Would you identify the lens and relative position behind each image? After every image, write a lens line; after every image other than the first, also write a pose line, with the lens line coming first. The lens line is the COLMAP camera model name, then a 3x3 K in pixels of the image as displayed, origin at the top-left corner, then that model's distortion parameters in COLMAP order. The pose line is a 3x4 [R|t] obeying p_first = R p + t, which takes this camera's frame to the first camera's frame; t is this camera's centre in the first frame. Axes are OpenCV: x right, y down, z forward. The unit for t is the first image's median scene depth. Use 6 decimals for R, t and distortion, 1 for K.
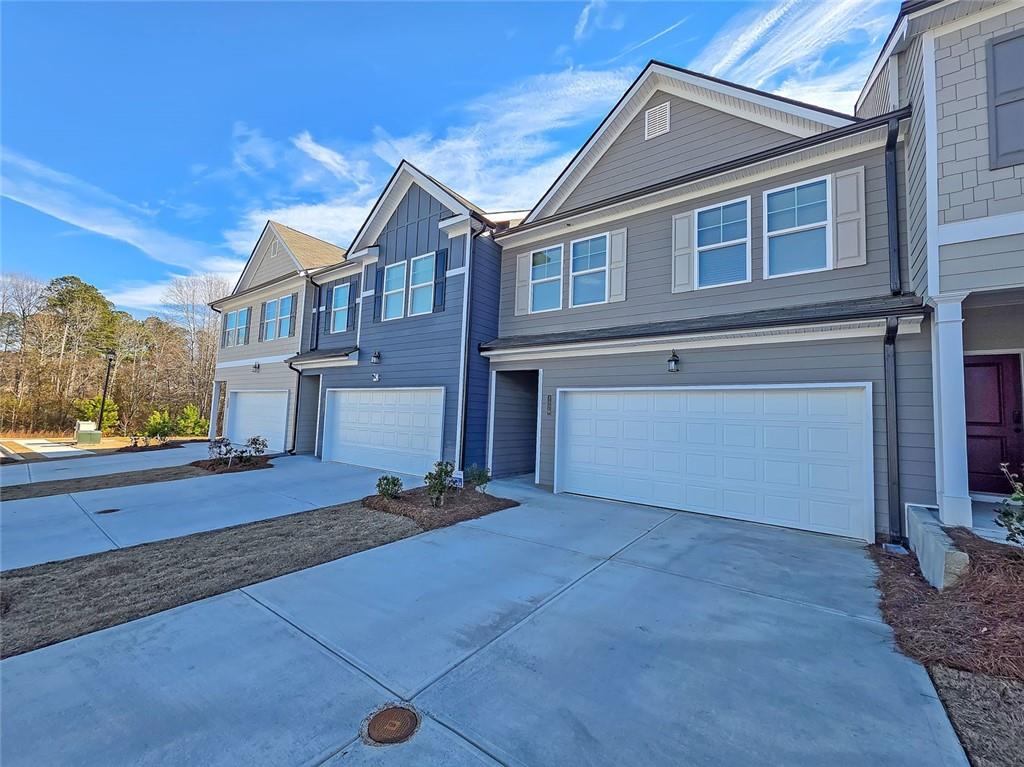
lens RADIAL K [[411.4, 0, 516.1], [0, 411.4, 383.5], [0, 0, 1]] dist [0.002600, -0.000225]
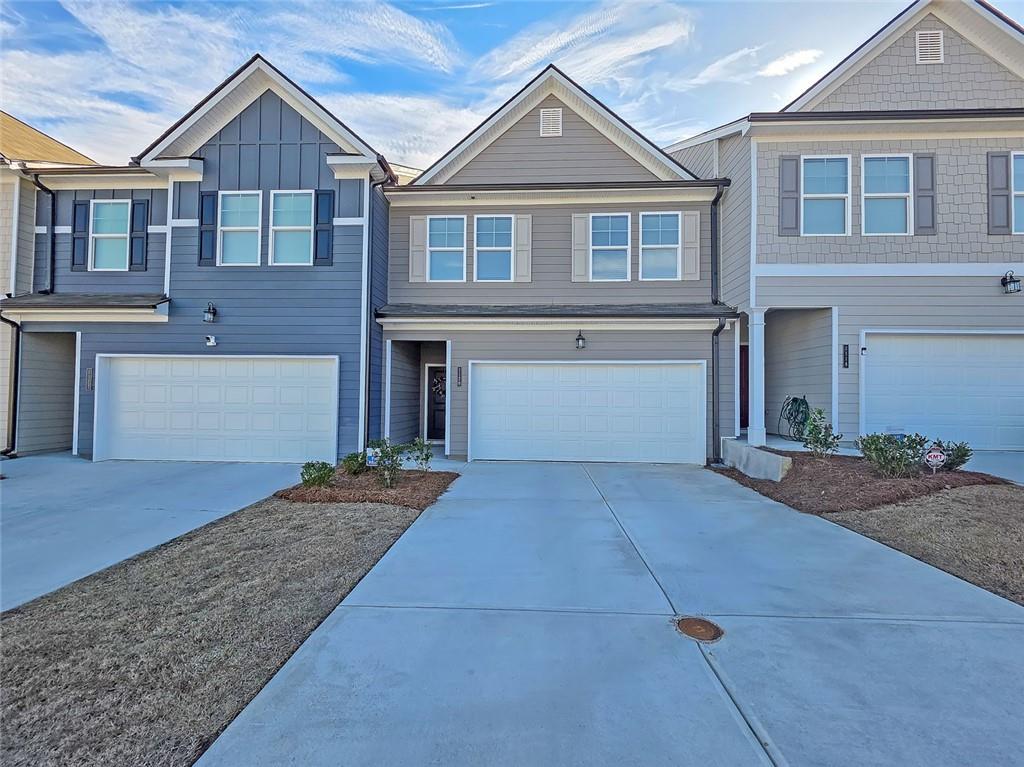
lens RADIAL K [[411.4, 0, 515.2], [0, 411.4, 384.3], [0, 0, 1]] dist [0.002600, -0.000225]
pose [[0.833346, -0.010891, 0.552644, -0.367358], [-0.023954, 0.998155, 0.055791, 0.011582], [-0.552232, -0.059731, 0.831548, 0.083458]]
